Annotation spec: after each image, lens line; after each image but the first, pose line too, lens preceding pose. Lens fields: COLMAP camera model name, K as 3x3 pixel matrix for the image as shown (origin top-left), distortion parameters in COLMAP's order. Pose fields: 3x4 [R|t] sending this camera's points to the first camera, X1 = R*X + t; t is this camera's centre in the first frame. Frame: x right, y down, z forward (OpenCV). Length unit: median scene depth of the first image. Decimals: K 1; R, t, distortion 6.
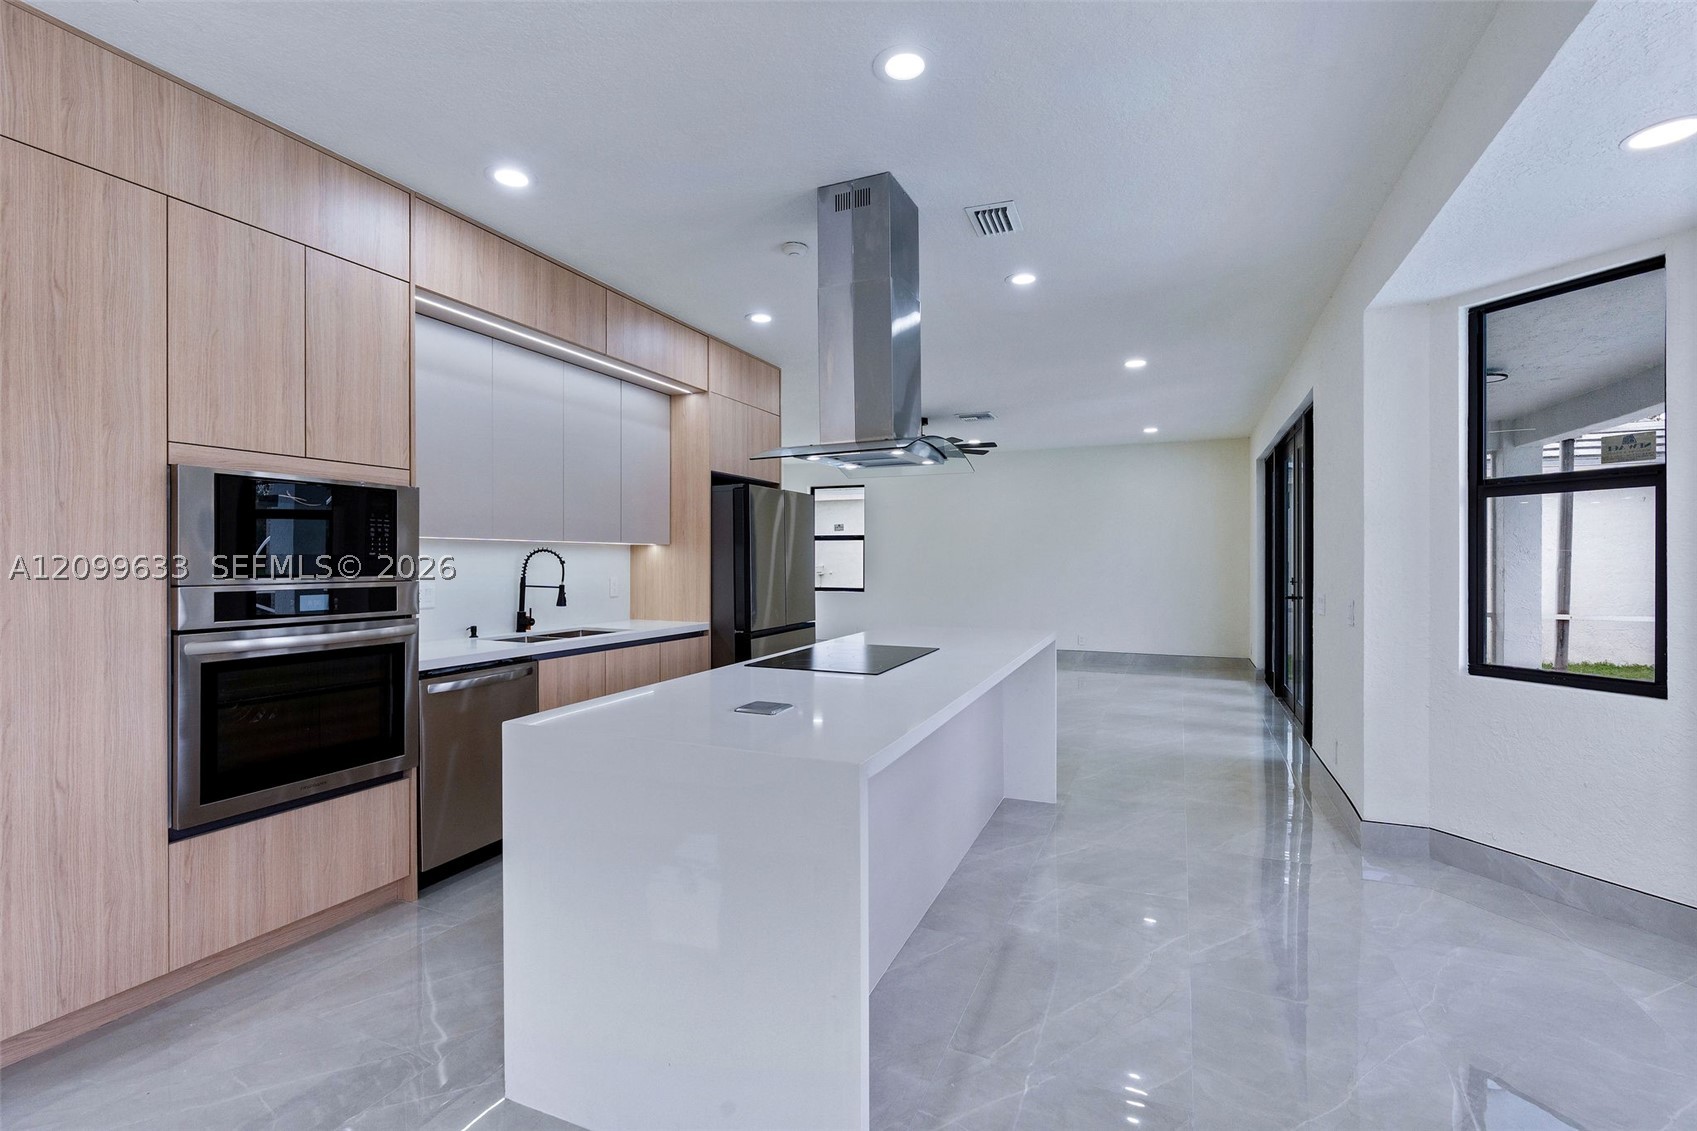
lens RADIAL K [[758.8, 0, 839.0], [0, 758.8, 565.7], [0, 0, 1]] dist [-0.001069, 0.000335]
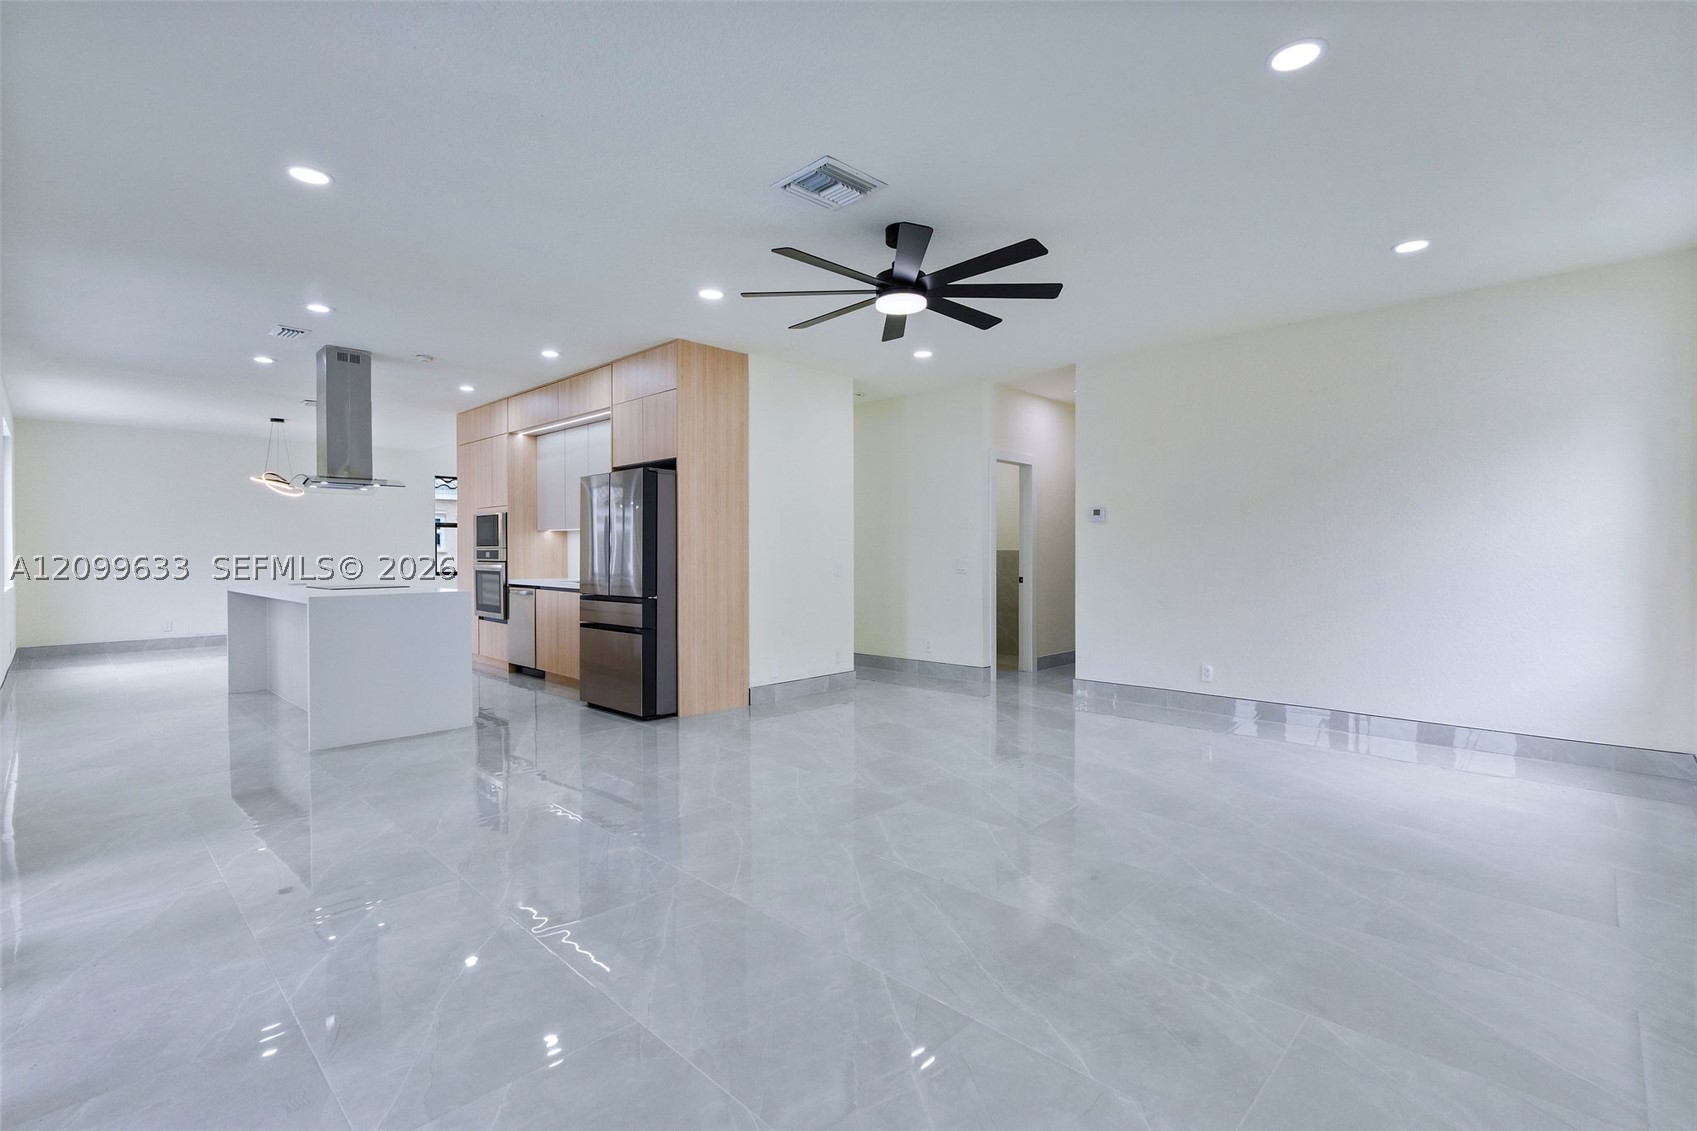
lens RADIAL K [[772.9, 0, 858.4], [0, 772.9, 562.4], [0, 0, 1]] dist [-0.009655, 0.001066]
pose [[-0.334299, 0.013398, -0.942372, 1.543431], [-0.007263, 0.999833, 0.016792, 0.015559], [0.942439, 0.012458, -0.334145, 3.061078]]
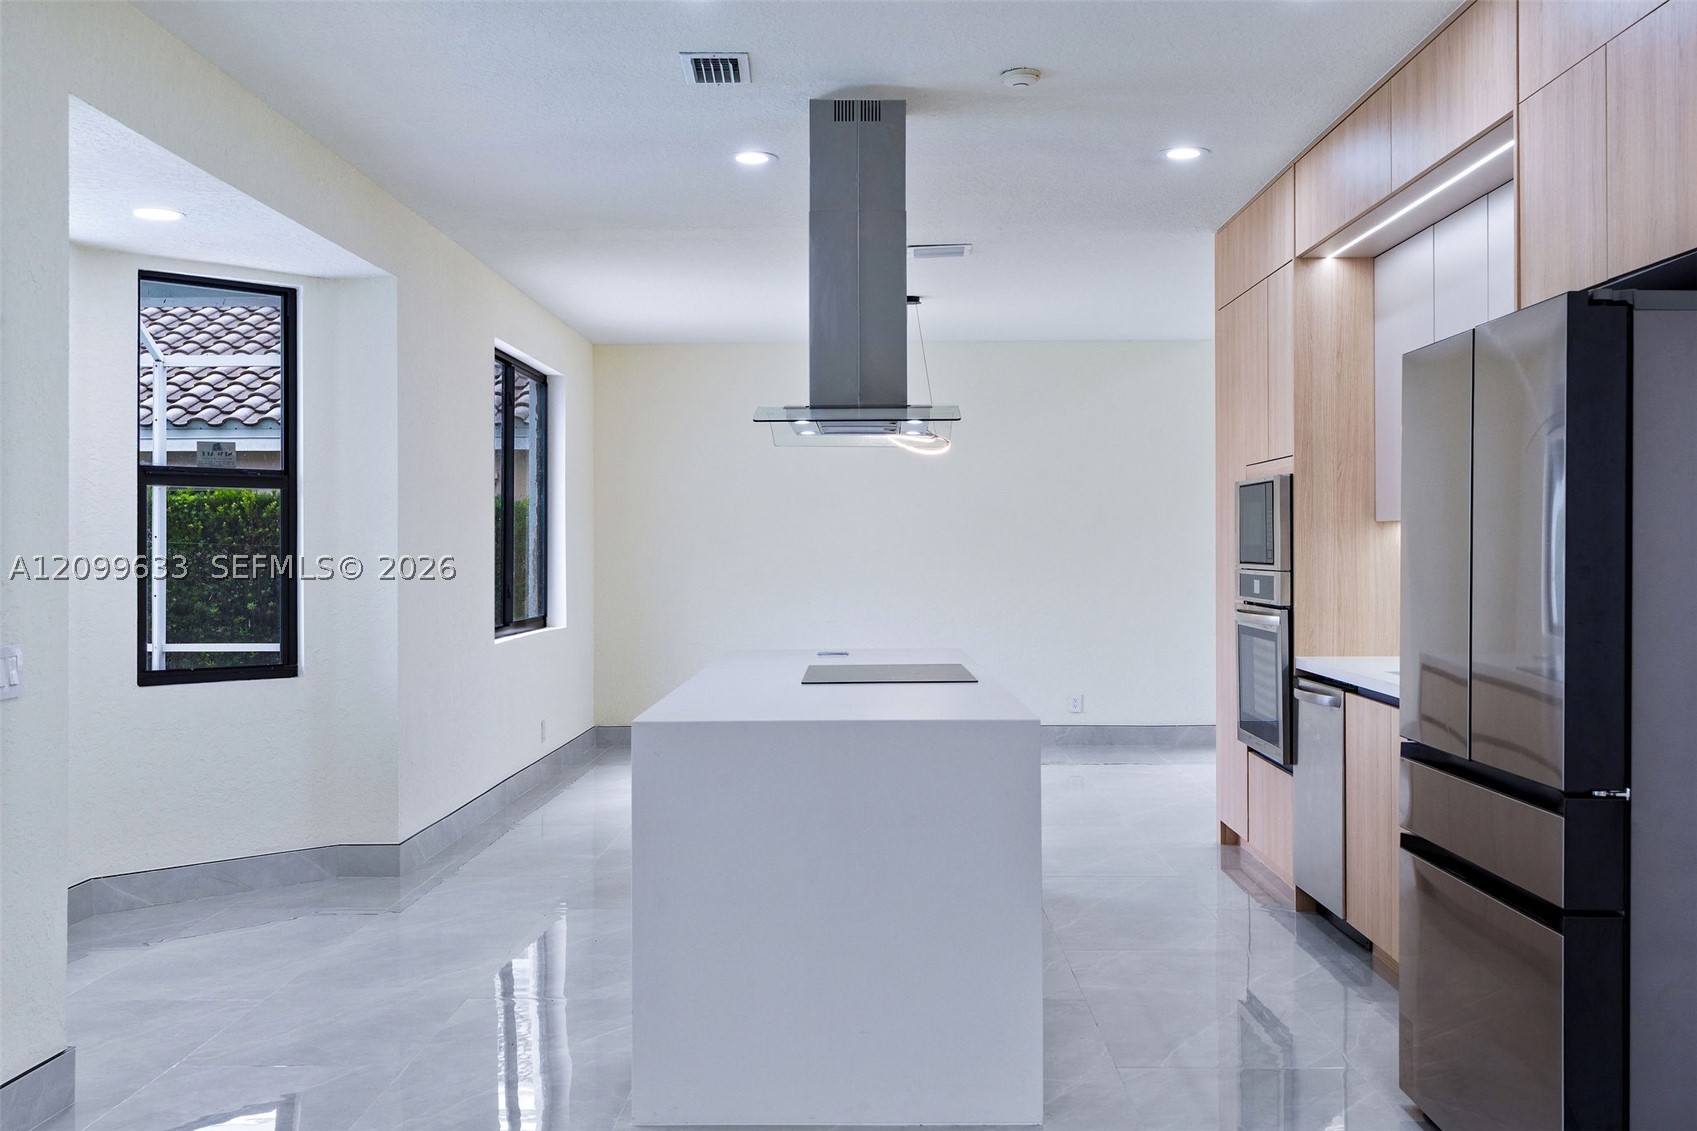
lens RADIAL K [[1638.4, 0, 849.1], [0, 1638.4, 529.1], [0, 0, 1]] dist [0.002223, -0.004465]
pose [[-0.918292, 0.001168, -0.395902, 0.769148], [0.003428, 0.999982, -0.005002, -0.025076], [0.395889, -0.005950, -0.918279, 2.706828]]
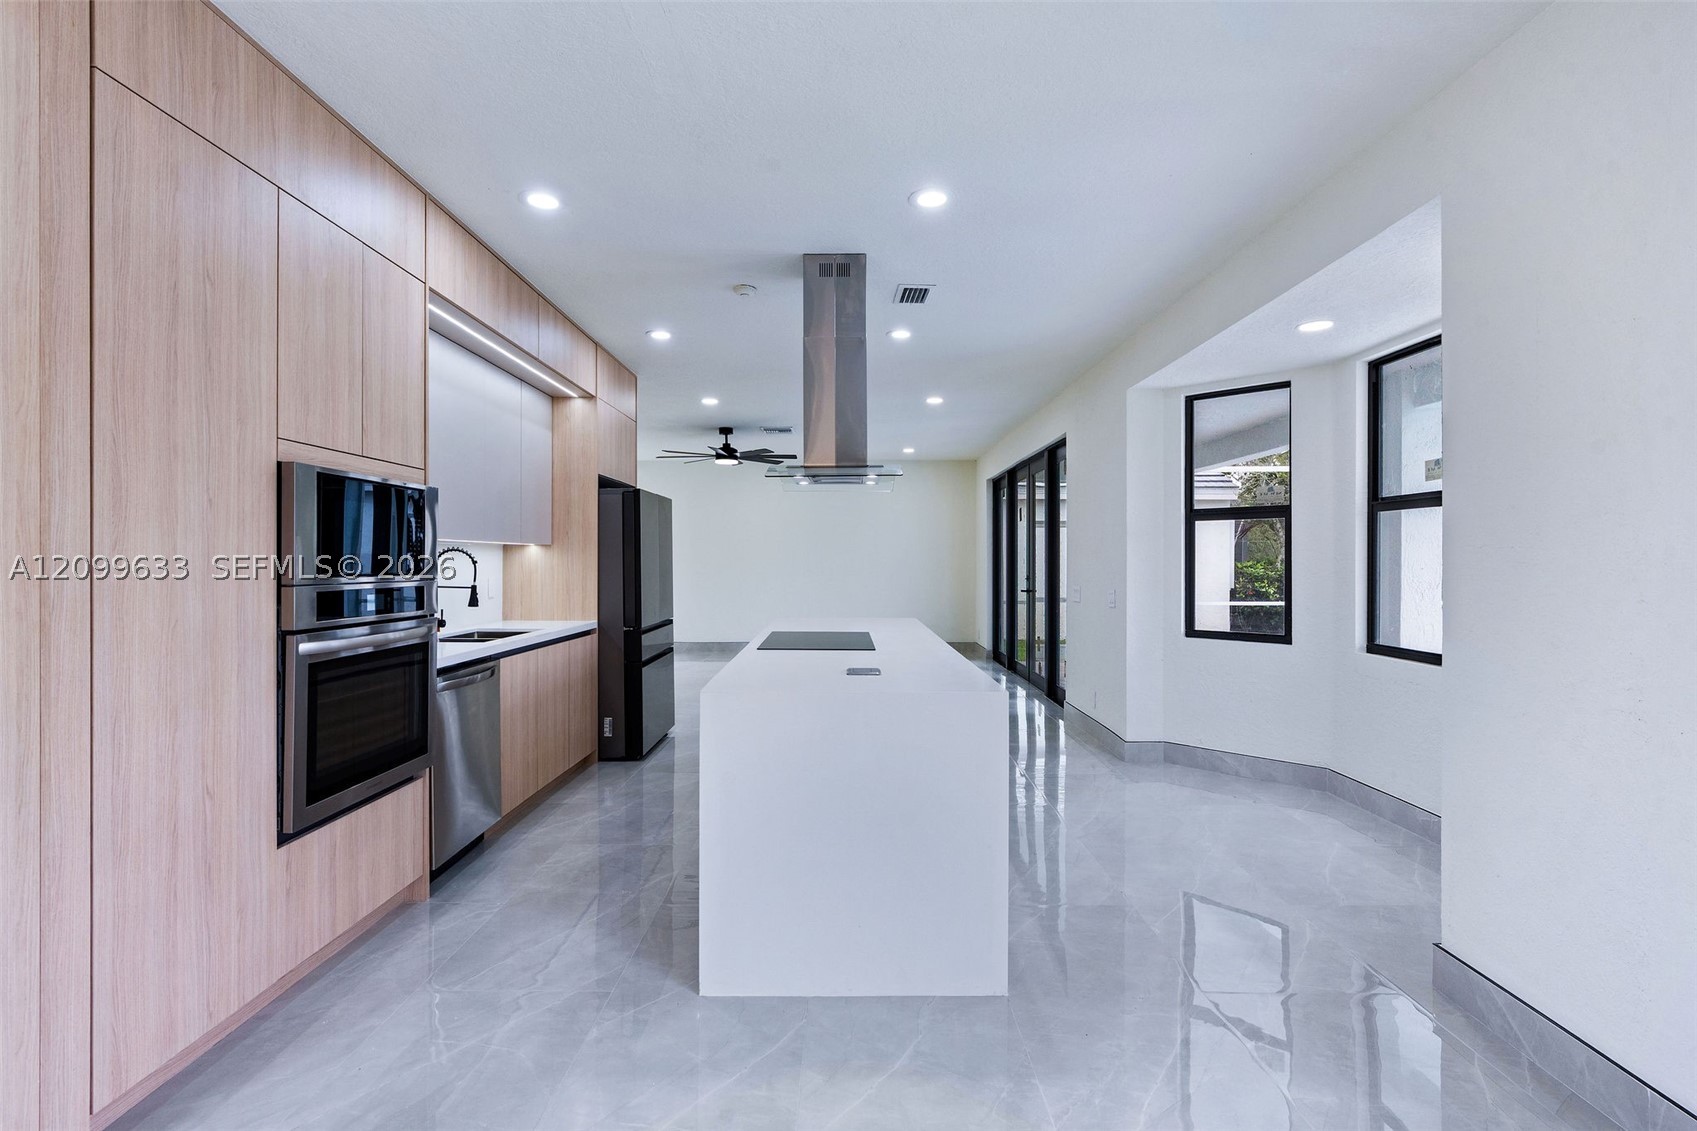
lens RADIAL K [[772.6, 0, 848.5], [0, 772.6, 565.5], [0, 0, 1]] dist [-0.000151, 0.000472]
pose [[0.914458, -0.000005, 0.404681, -0.472127], [0.000721, 0.999998, -0.001617, 0.002365], [-0.404680, 0.001771, 0.914457, -0.162026]]
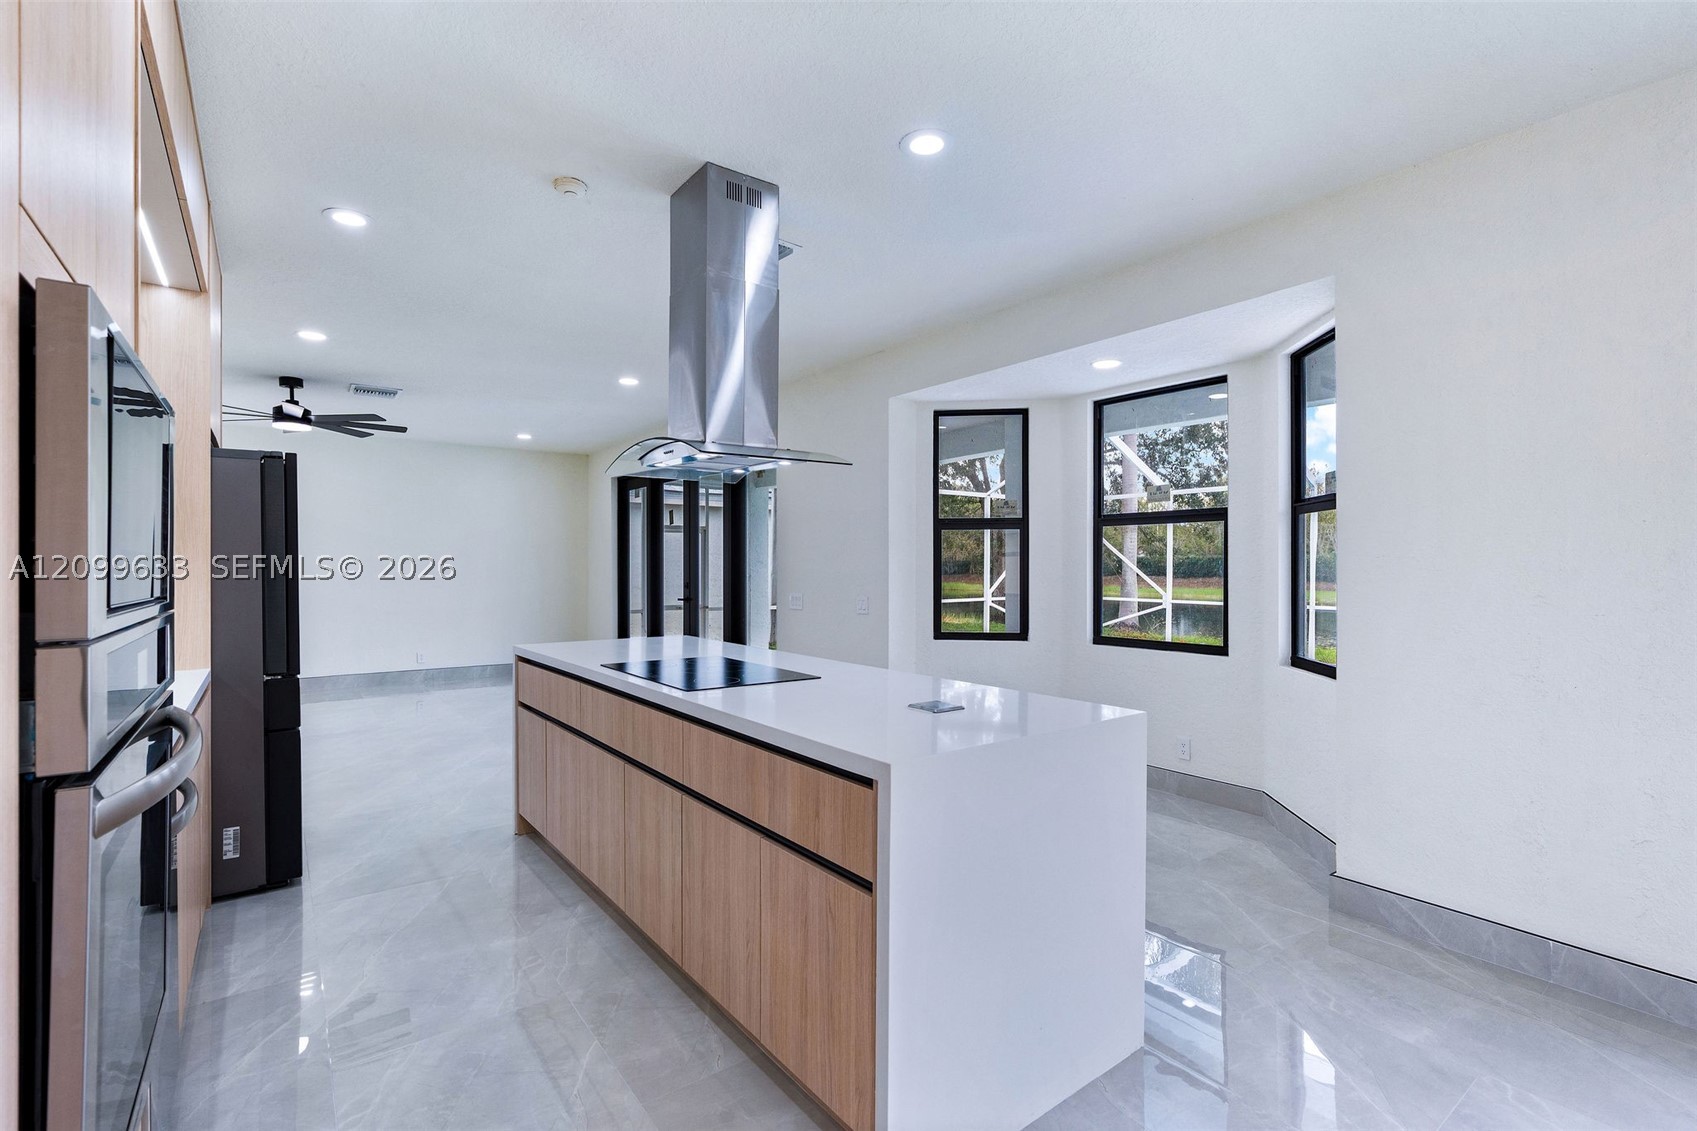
lens RADIAL K [[772.9, 0, 858.4], [0, 772.9, 562.4], [0, 0, 1]] dist [-0.009655, 0.001066]
pose [[0.484469, 0.005929, 0.874788, -0.771290], [0.006558, 0.999924, -0.010408, -0.002860], [-0.874784, 0.010779, 0.484393, 0.400341]]
